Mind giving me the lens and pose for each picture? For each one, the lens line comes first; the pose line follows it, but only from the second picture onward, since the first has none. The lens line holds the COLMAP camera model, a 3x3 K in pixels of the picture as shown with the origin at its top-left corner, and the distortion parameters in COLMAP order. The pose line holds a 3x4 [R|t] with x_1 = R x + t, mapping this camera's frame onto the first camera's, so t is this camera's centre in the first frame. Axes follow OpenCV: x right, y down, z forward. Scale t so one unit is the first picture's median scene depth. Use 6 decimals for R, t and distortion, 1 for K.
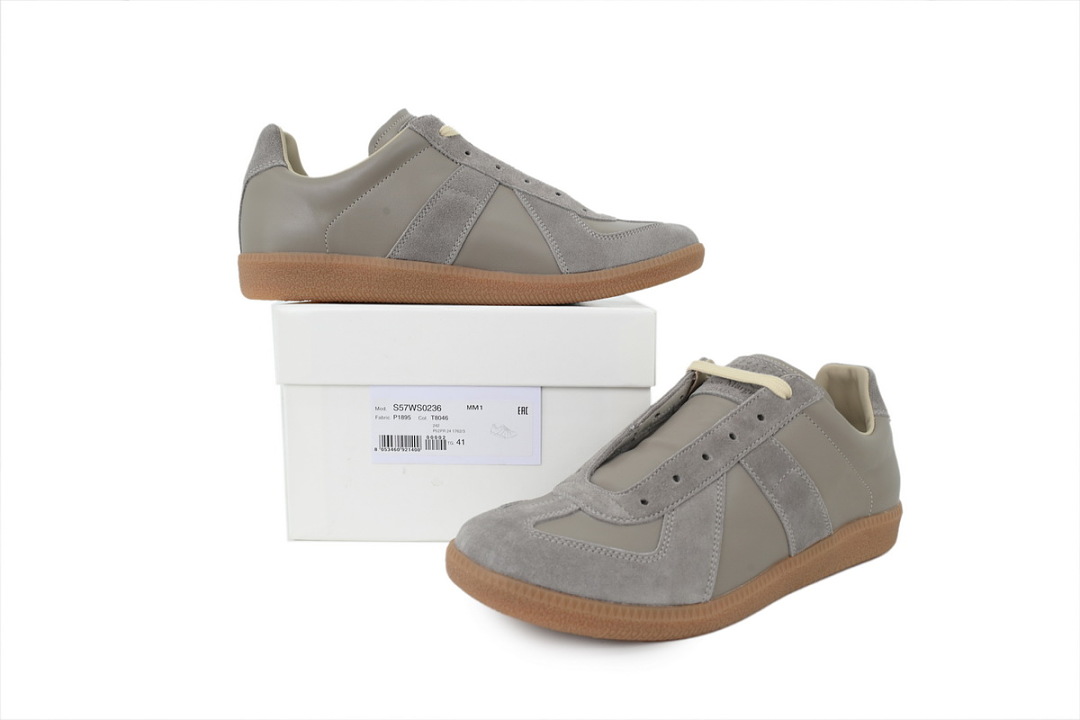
lens RADIAL K [[799.0, 0, 540.0], [0, 799.0, 360.0], [0, 0, 1]] dist [0.065041, -0.001177]
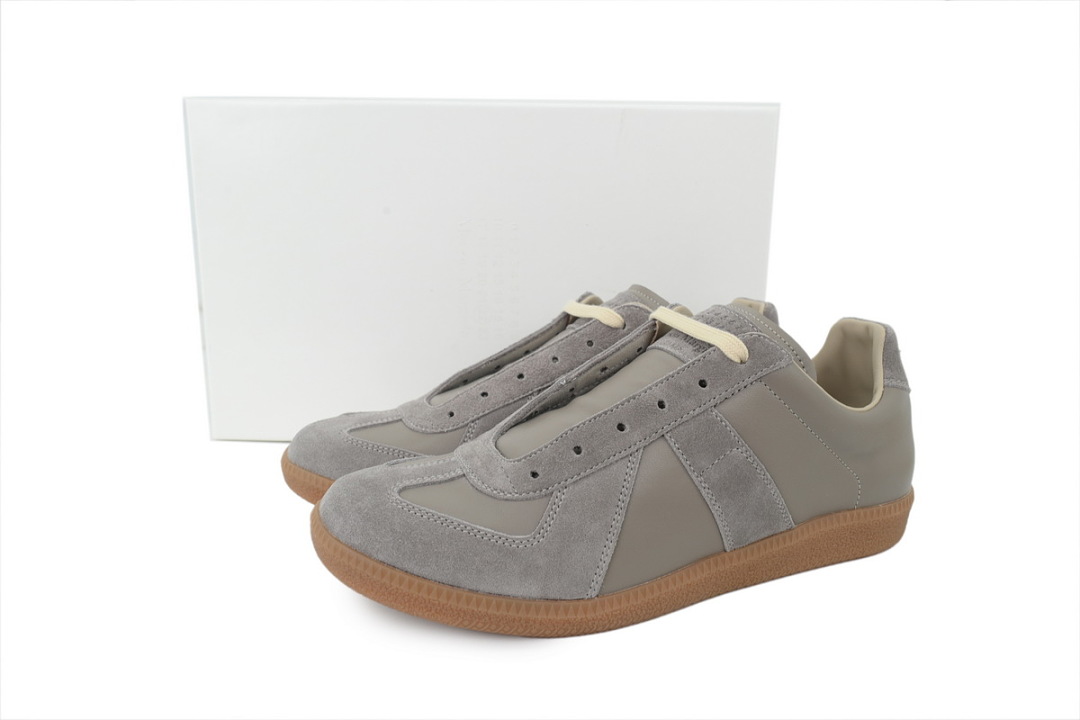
lens RADIAL K [[799.0, 0, 540.0], [0, 799.0, 360.0], [0, 0, 1]] dist [0.065041, -0.001177]
pose [[0.979212, 0.068676, -0.190862, 0.285593], [-0.048296, 0.992818, 0.109456, -0.036084], [0.197008, -0.097963, 0.975495, 0.184353]]
